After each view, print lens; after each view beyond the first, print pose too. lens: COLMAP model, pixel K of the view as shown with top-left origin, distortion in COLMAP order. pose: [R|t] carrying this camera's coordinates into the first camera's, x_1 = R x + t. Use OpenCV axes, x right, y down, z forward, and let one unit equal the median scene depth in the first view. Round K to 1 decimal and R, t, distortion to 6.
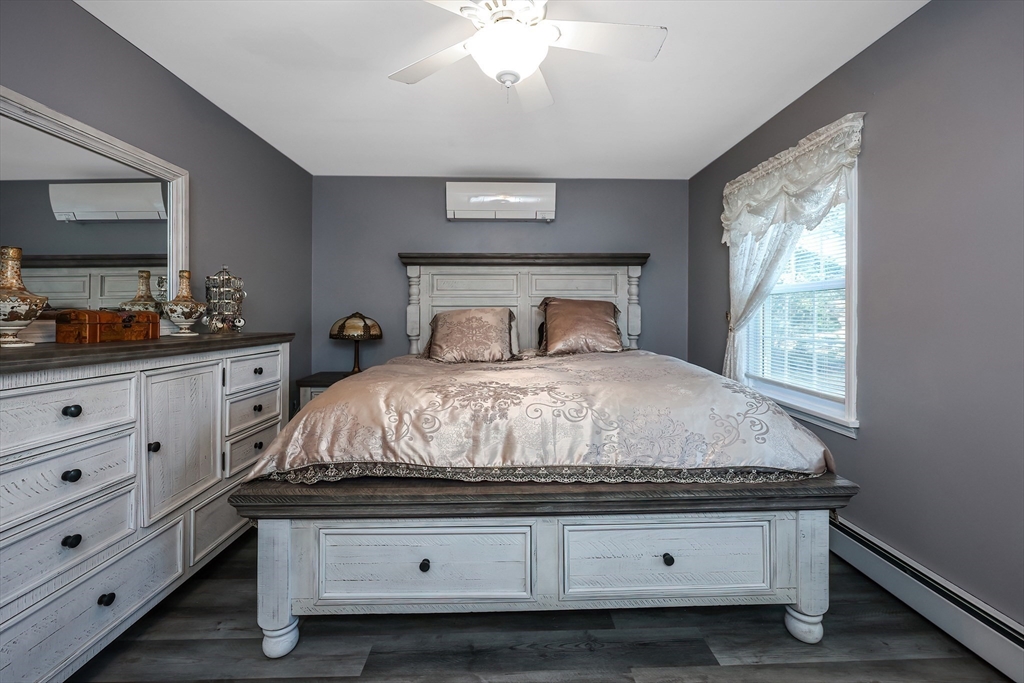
lens RADIAL K [[415.0, 0, 515.6], [0, 415.0, 326.1], [0, 0, 1]] dist [-0.001506, -0.000253]
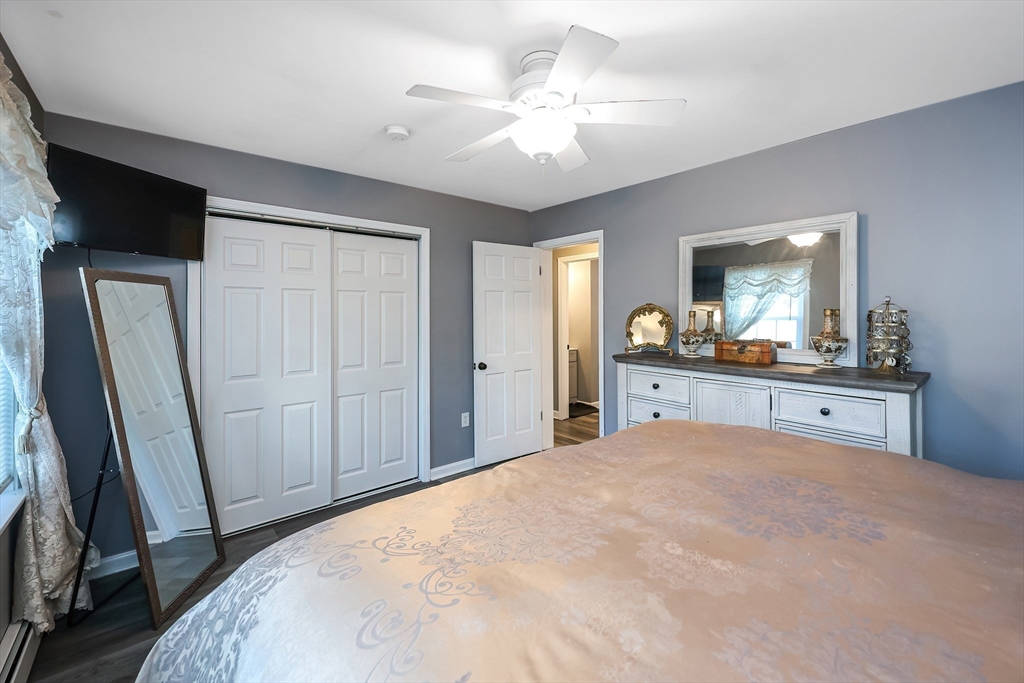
lens RADIAL K [[426.9, 0, 515.2], [0, 426.9, 309.8], [0, 0, 1]] dist [-0.000973, 0.000043]
pose [[-0.776713, -0.004360, -0.629839, 0.390925], [-0.013242, 0.999868, 0.009408, -0.087643], [0.629715, 0.015647, -0.776669, 0.917496]]
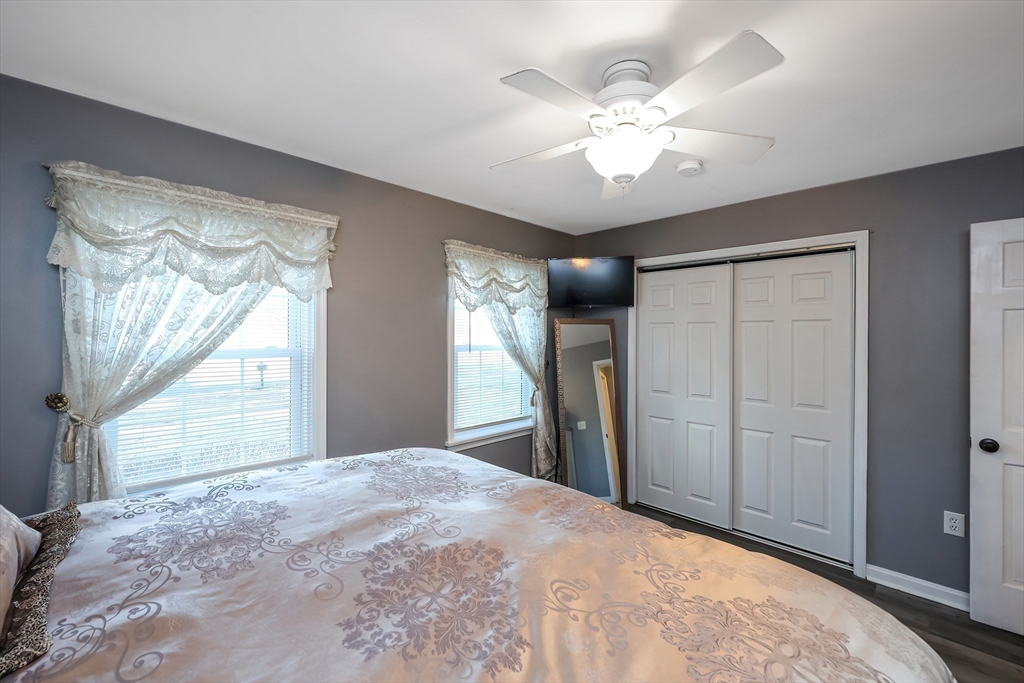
lens RADIAL K [[425.0, 0, 512.0], [0, 425.0, 341.5], [0, 0, 1]] dist [-0.000198, 0.000201]
pose [[-0.679506, -0.017172, 0.733469, -0.302321], [0.010936, 0.999378, 0.033529, -0.111884], [-0.733588, 0.030805, -0.678896, 0.943478]]
